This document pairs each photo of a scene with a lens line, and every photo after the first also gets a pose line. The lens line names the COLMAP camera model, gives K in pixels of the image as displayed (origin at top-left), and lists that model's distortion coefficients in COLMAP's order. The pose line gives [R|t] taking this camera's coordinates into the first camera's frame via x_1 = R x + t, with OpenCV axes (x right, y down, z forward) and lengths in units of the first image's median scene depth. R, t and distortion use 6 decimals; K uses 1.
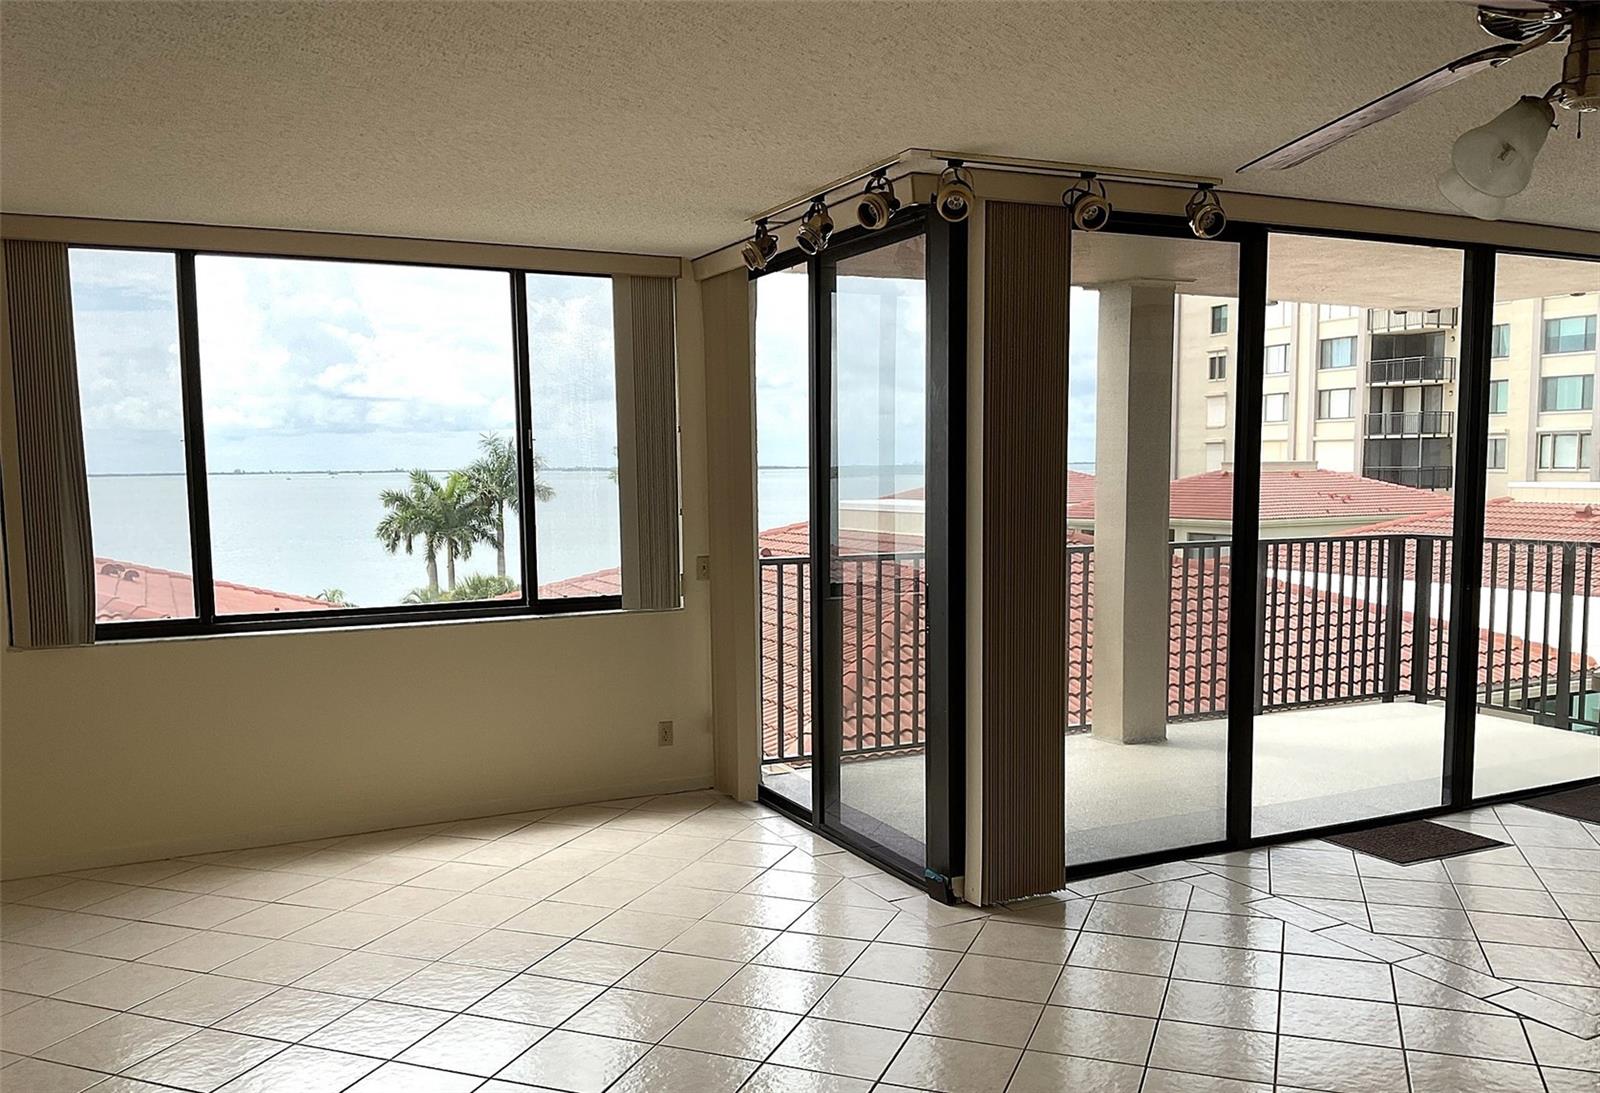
lens RADIAL K [[1320.4, 0, 780.1], [0, 1320.4, 593.8], [0, 0, 1]] dist [0.069060, -0.151867]
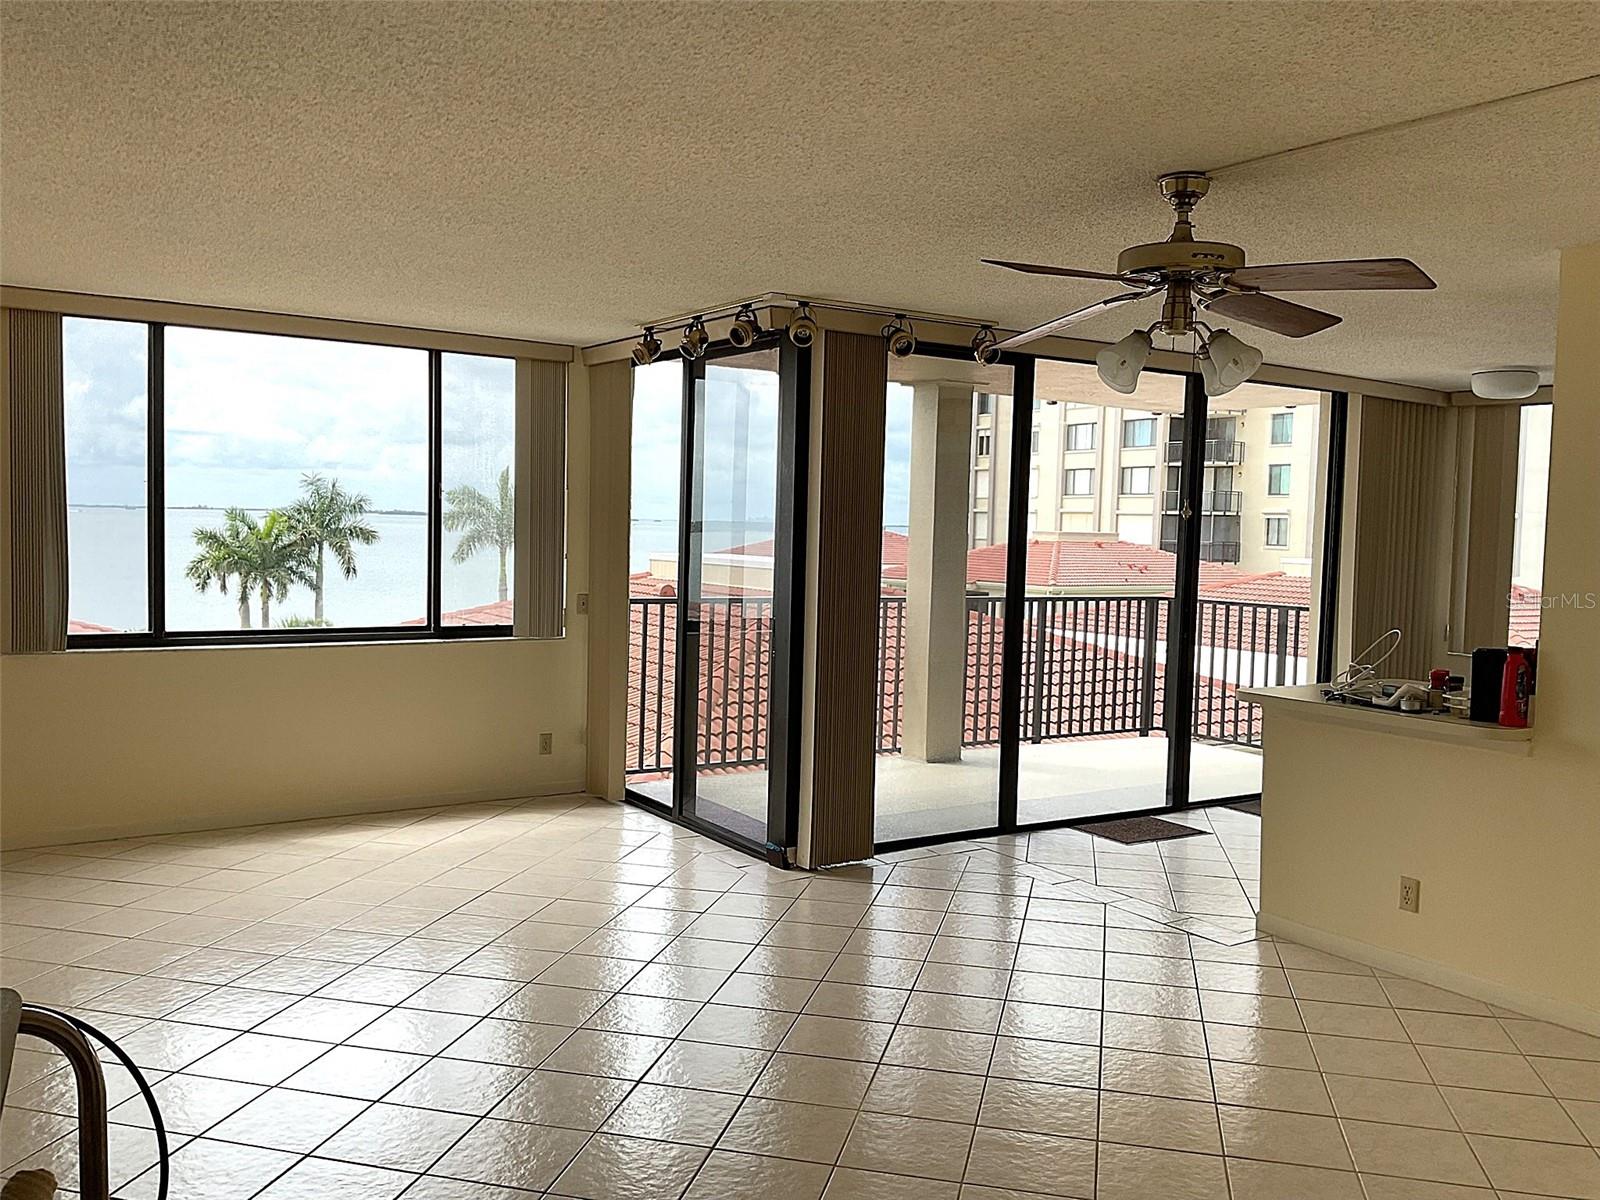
lens RADIAL K [[1322.7, 0, 800.0], [0, 1322.7, 600.0], [0, 0, 1]] dist [-0.000161, -0.000477]
pose [[0.989194, 0.028897, 0.143737, -0.035922], [-0.023624, 0.998989, -0.038260, 0.017792], [-0.144697, 0.034451, 0.988876, -0.202499]]
